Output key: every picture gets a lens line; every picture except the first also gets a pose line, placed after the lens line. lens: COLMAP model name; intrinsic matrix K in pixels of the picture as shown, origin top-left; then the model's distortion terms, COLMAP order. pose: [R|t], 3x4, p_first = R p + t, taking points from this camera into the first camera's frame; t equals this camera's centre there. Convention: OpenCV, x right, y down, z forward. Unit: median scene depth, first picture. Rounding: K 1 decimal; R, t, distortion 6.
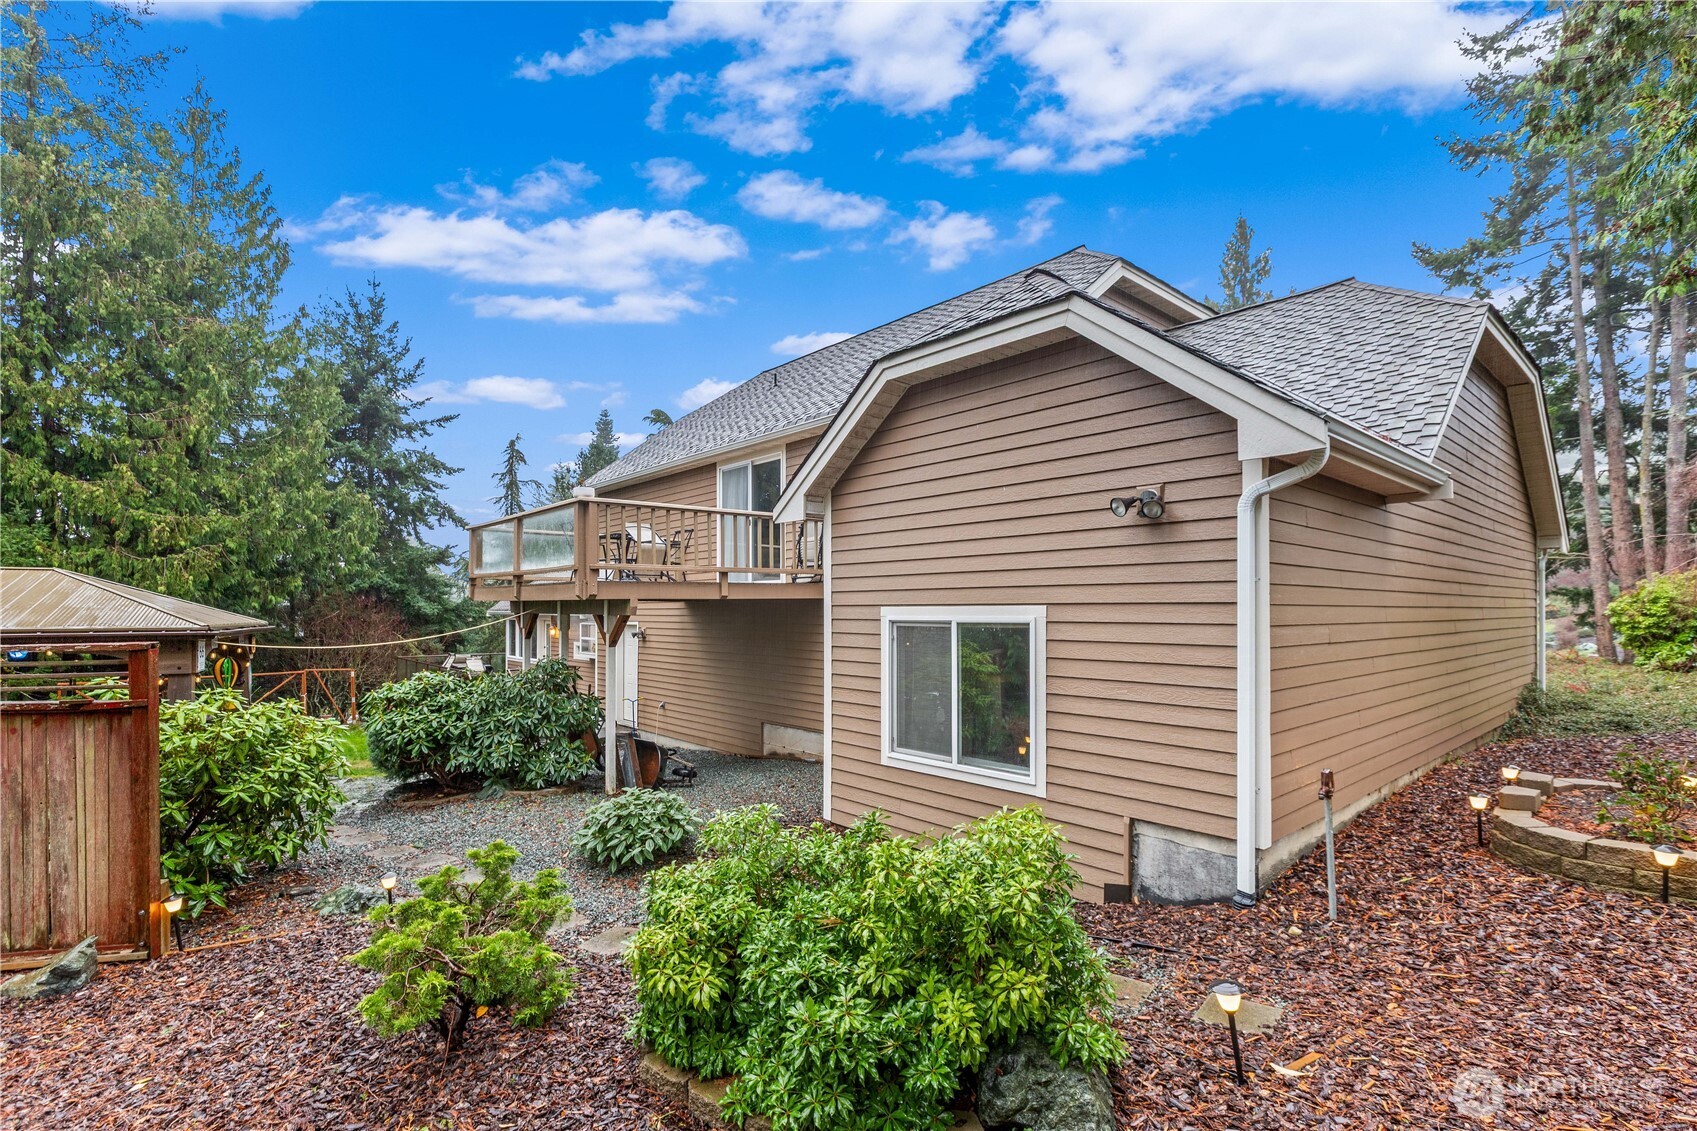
lens RADIAL K [[774.8, 0, 849.5], [0, 774.8, 589.9], [0, 0, 1]] dist [0.000373, 0.000414]
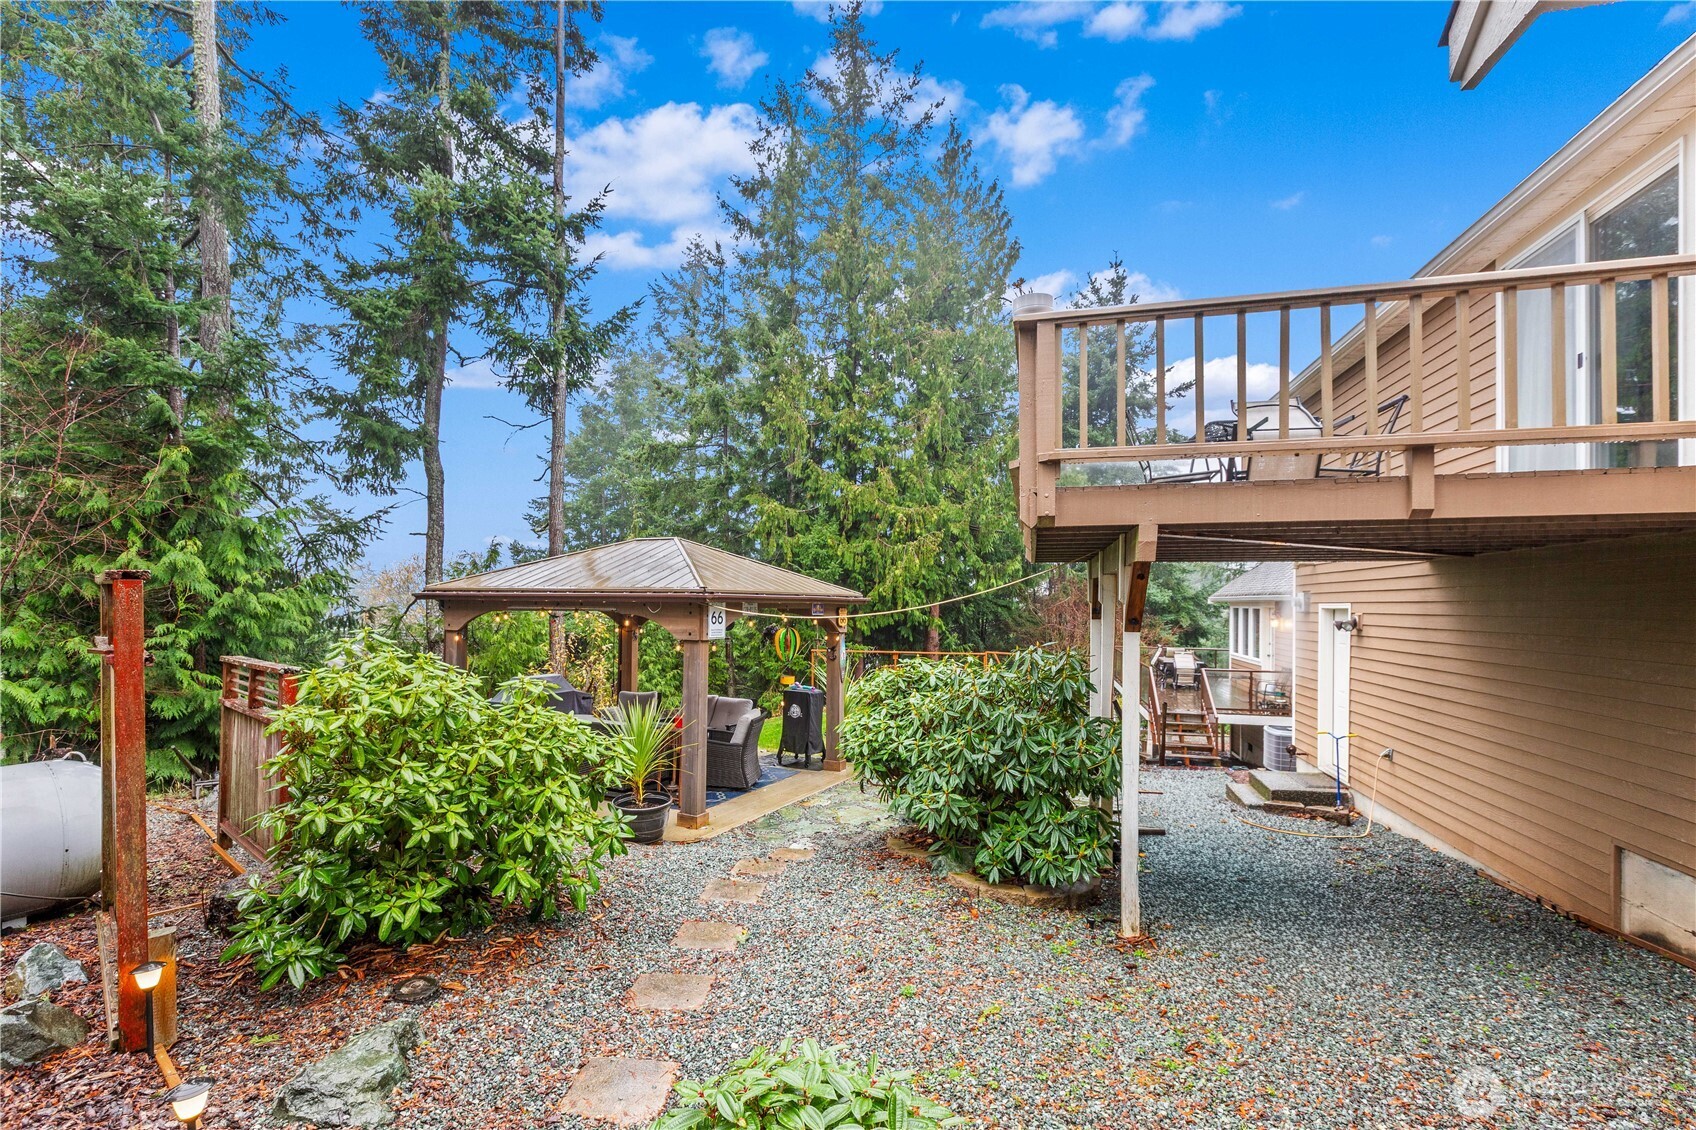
lens RADIAL K [[774.3, 0, 849.0], [0, 774.3, 589.4], [0, 0, 1]] dist [0.000373, 0.000414]
pose [[0.566021, -0.006240, -0.824367, -0.004141], [0.008002, 0.999966, -0.002075, 0.023006], [0.824352, -0.005422, 0.566052, 0.280425]]
